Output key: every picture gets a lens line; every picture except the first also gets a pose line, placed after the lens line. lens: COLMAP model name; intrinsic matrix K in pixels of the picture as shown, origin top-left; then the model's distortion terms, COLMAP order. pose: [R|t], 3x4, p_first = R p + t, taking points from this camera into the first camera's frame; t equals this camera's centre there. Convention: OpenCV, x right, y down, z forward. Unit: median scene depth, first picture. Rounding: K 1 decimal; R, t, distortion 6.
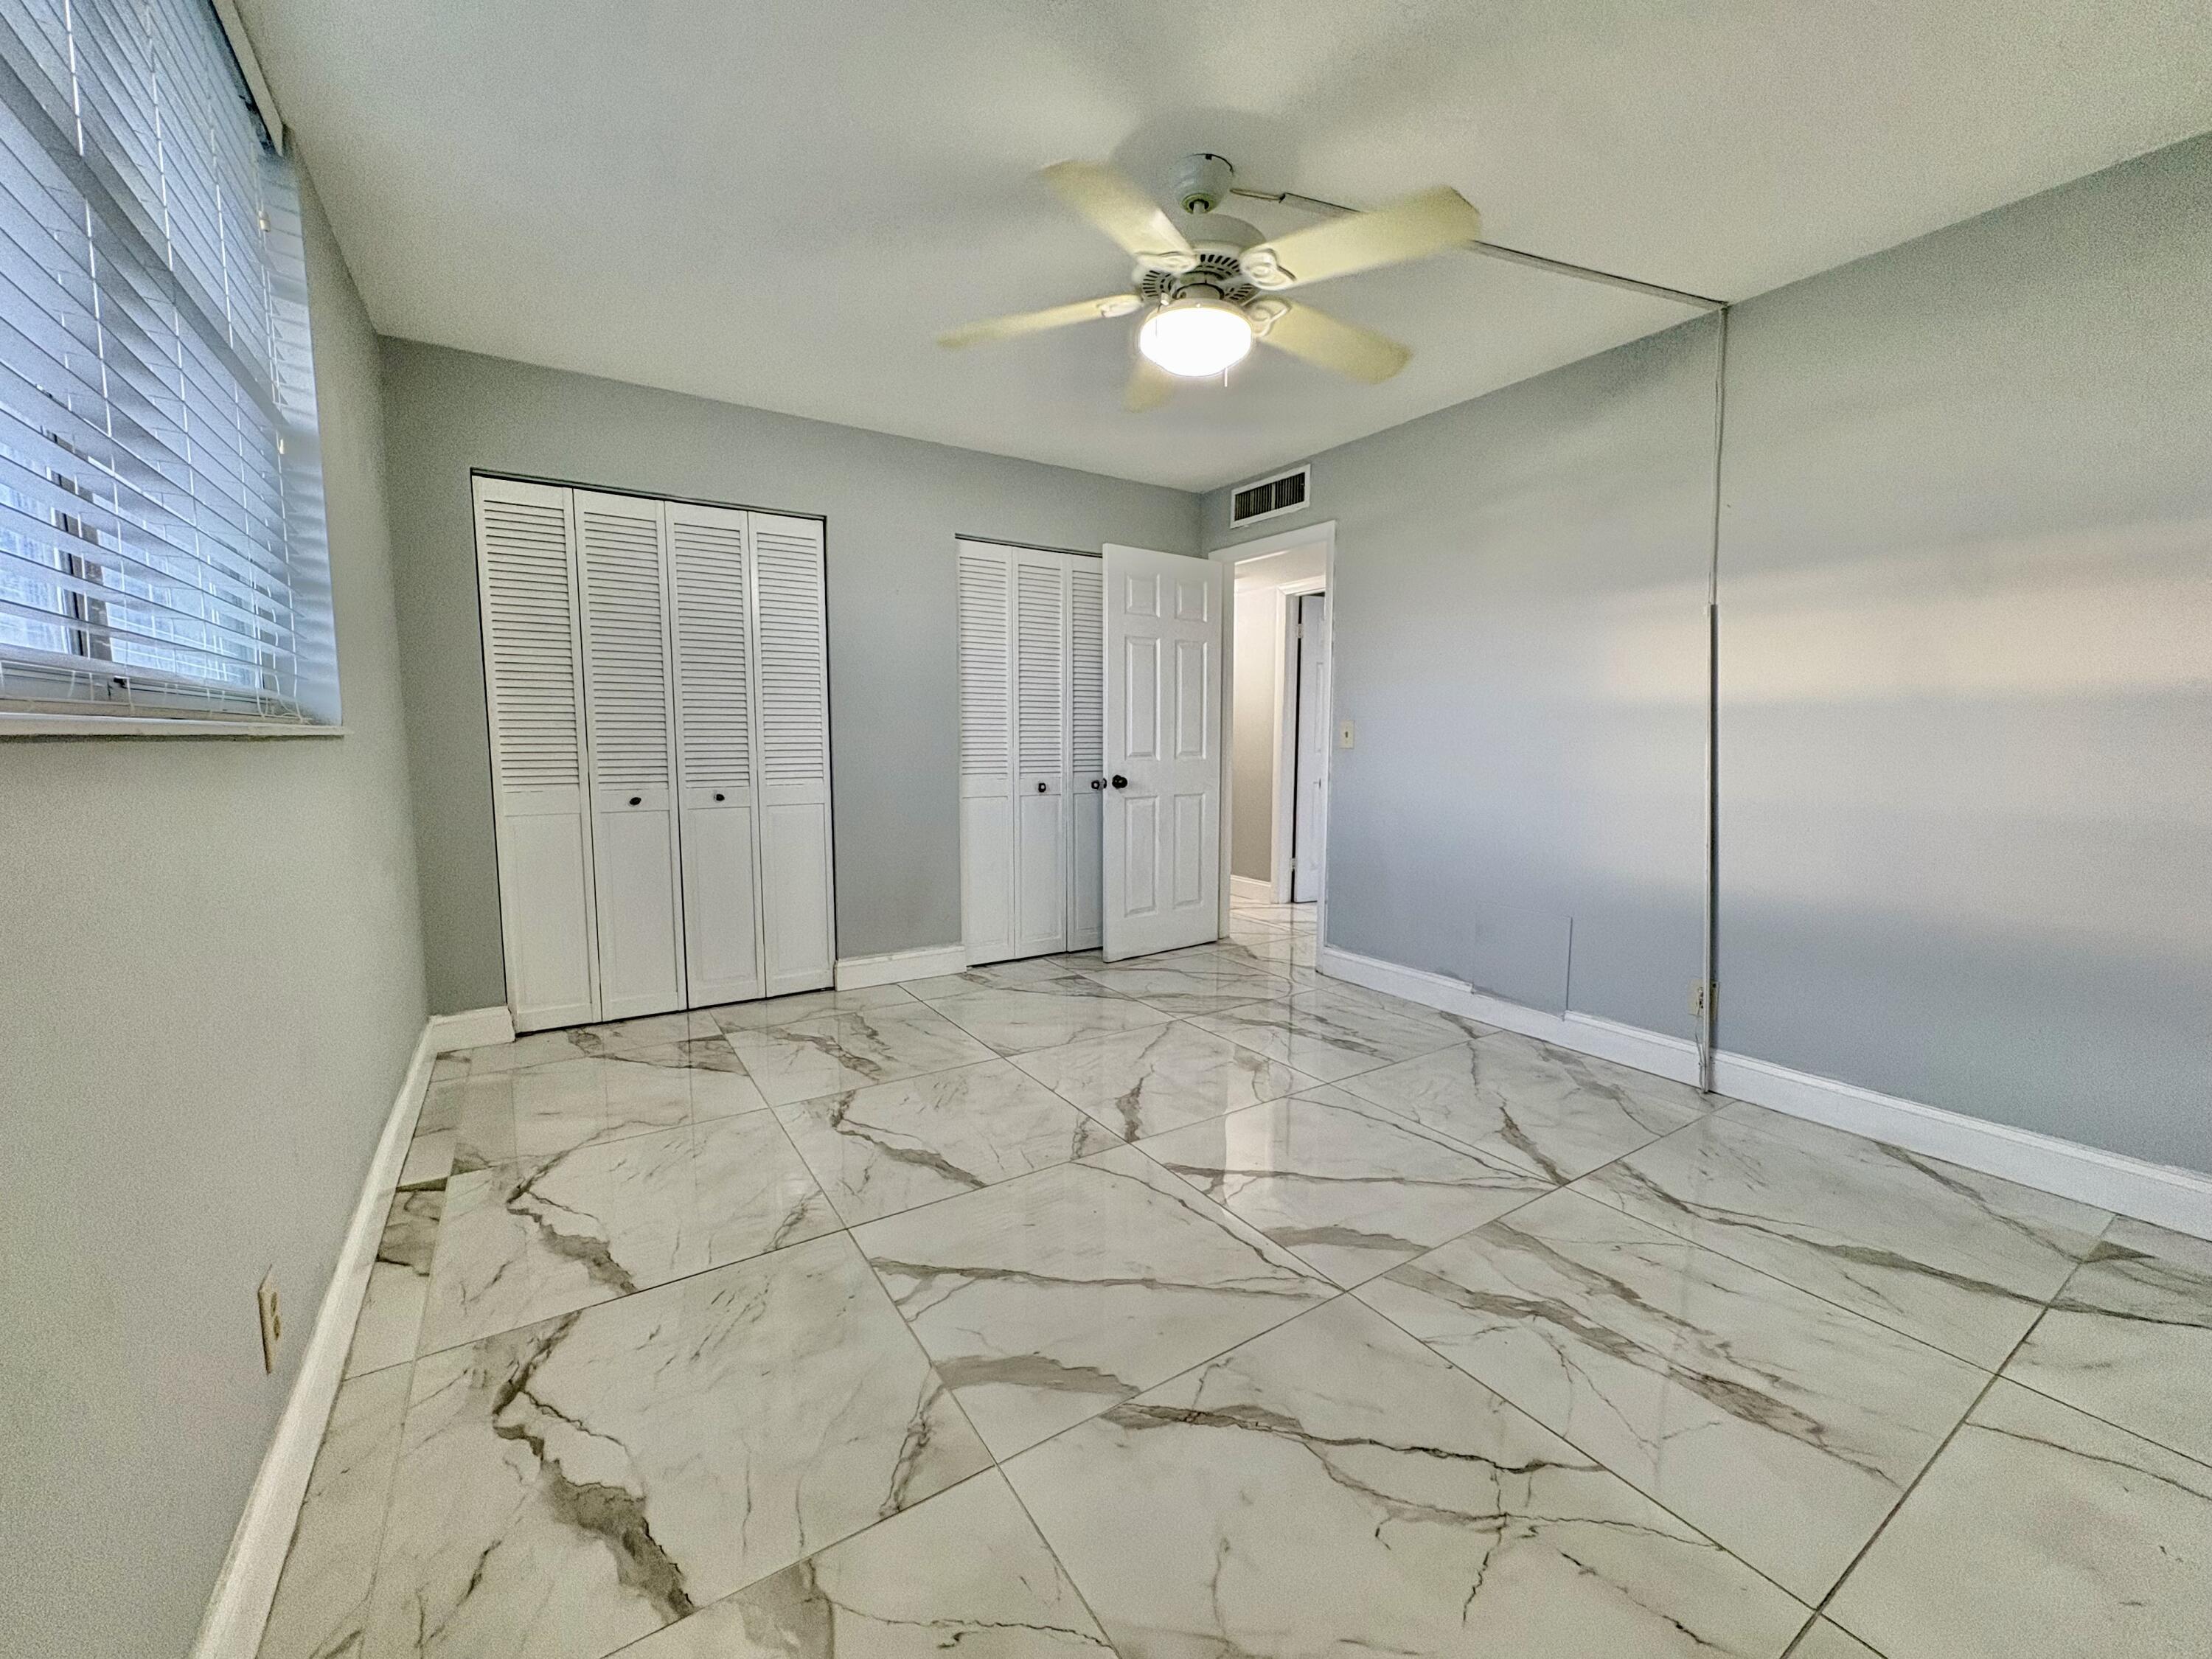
lens RADIAL K [[883.4, 0, 1107.0], [0, 883.4, 831.6], [0, 0, 1]] dist [-0.005577, 0.001202]
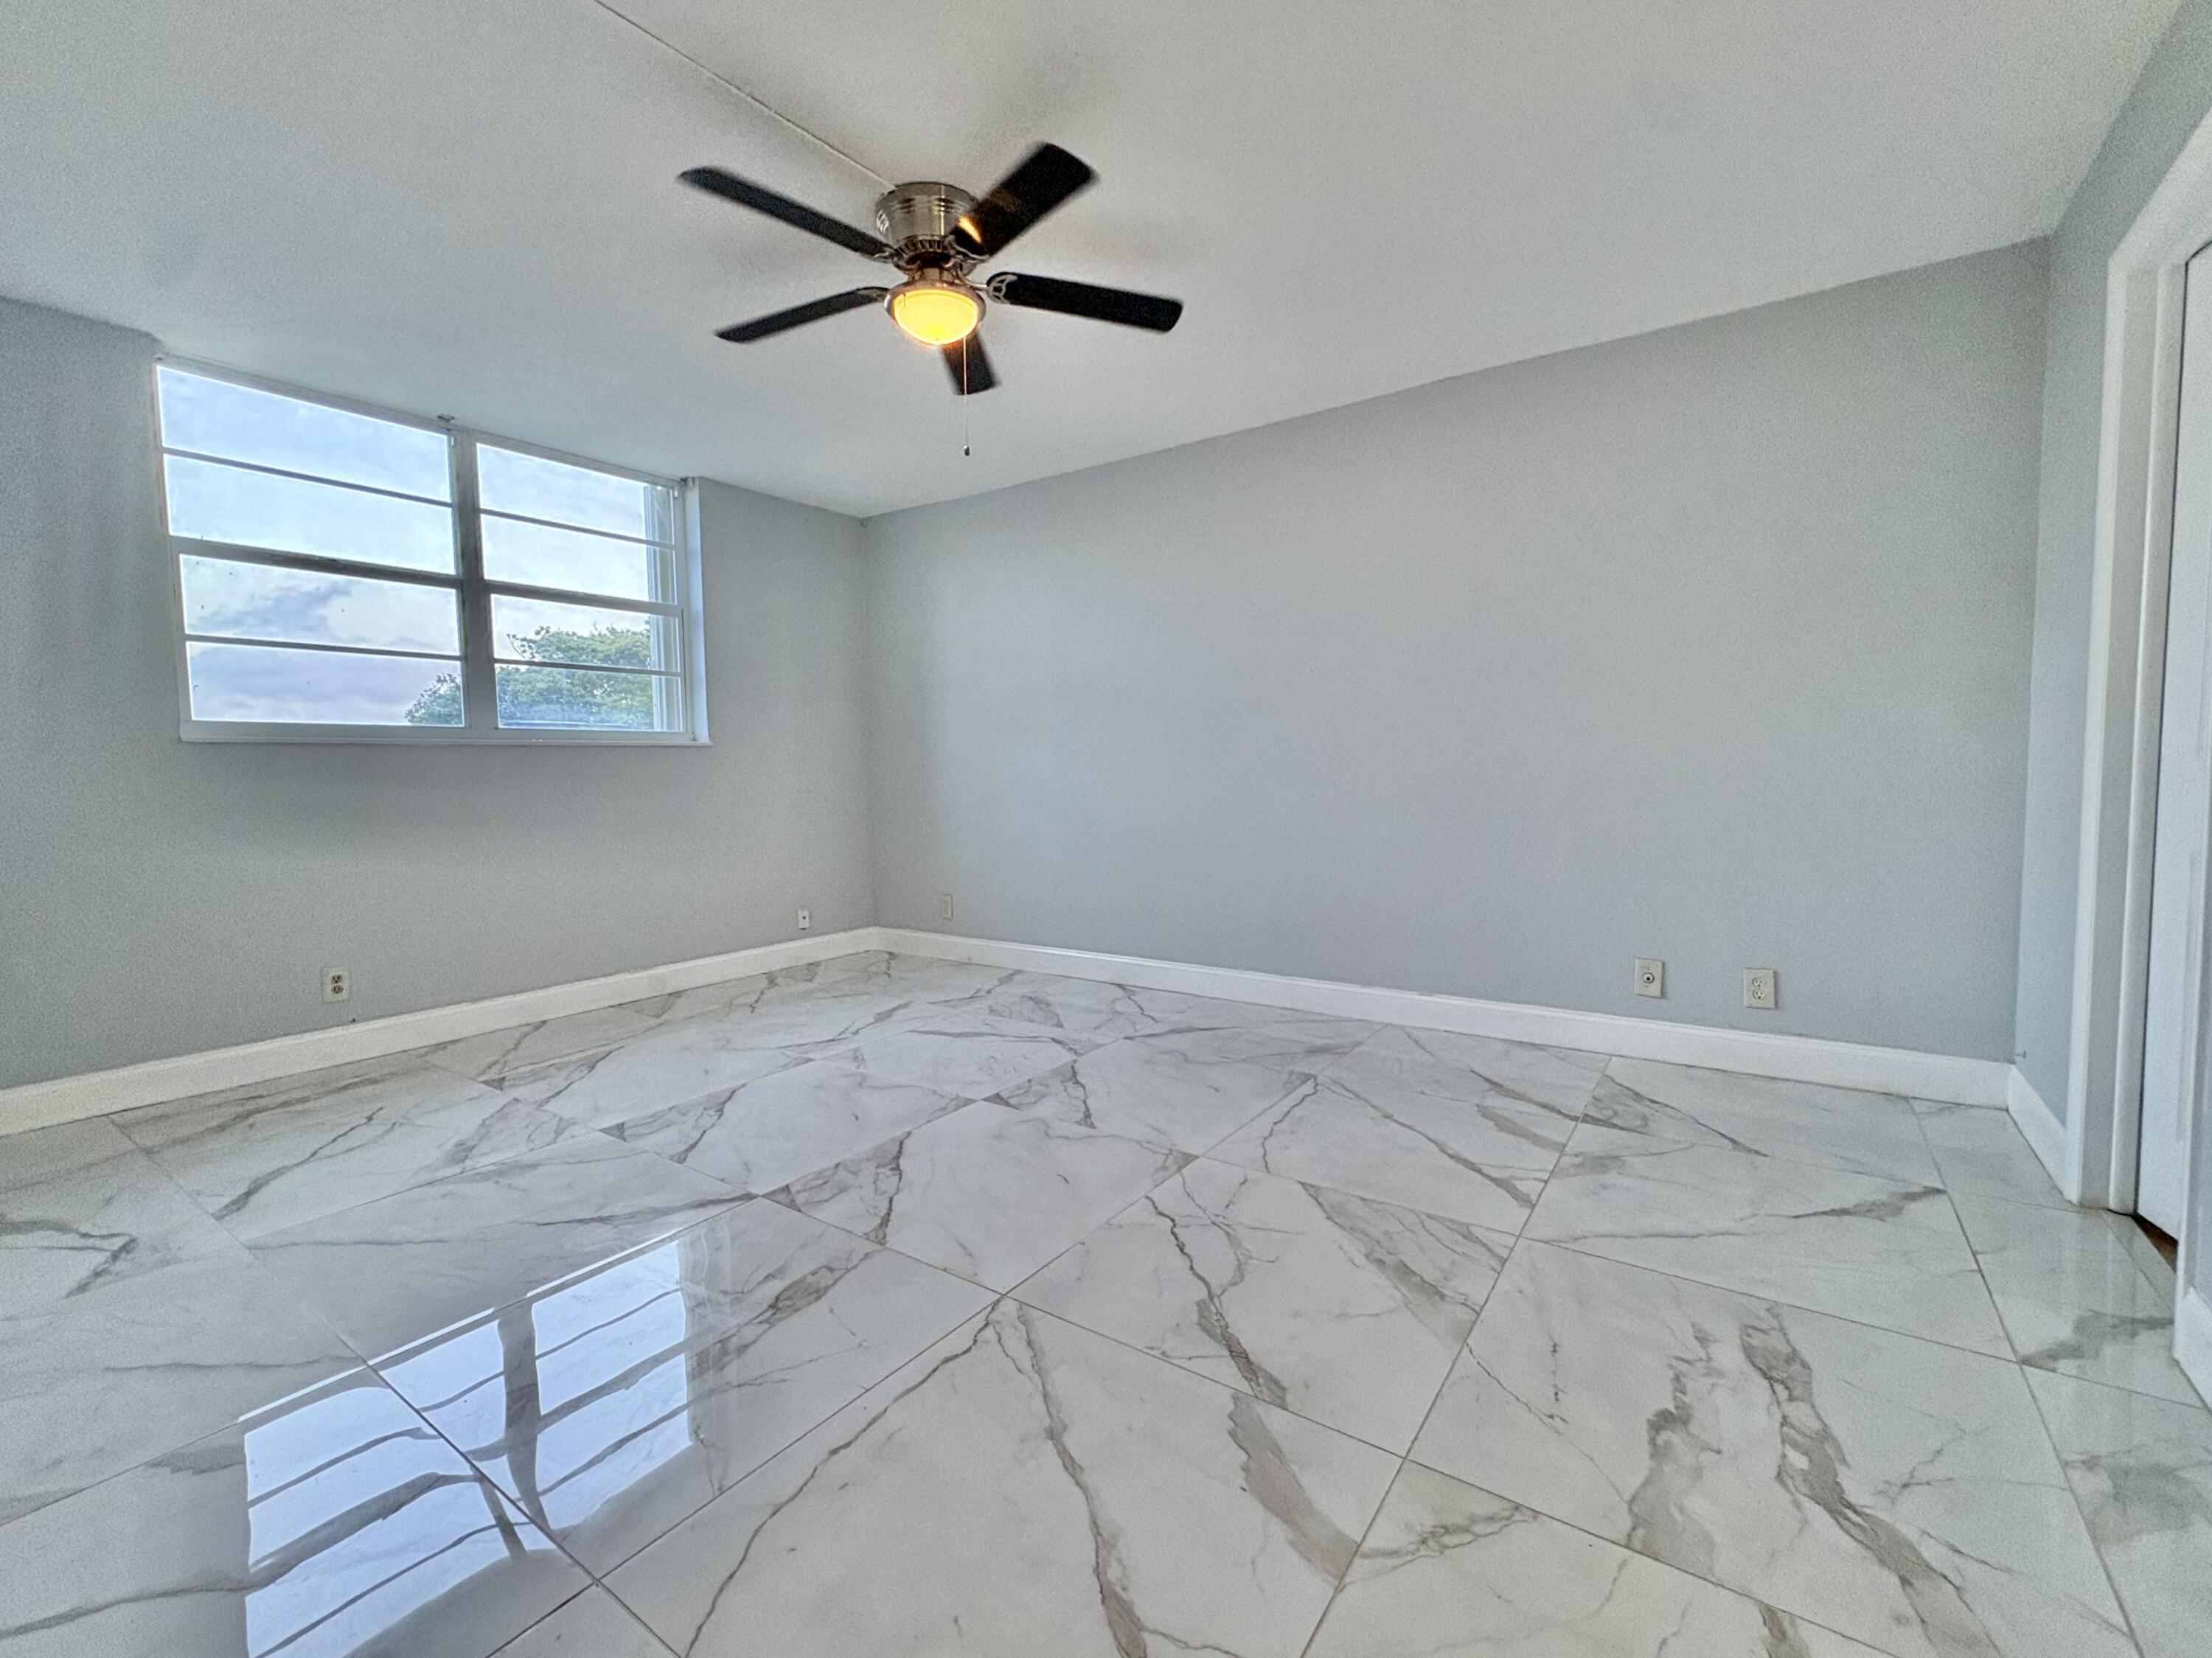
lens RADIAL K [[941.6, 0, 1107.7], [0, 941.6, 833.1], [0, 0, 1]] dist [-0.002291, 0.000631]
pose [[-0.373623, -0.063418, 0.925410, -0.866372], [0.119023, 0.986135, 0.115634, -0.097243], [-0.919913, 0.153348, -0.360894, 1.500008]]
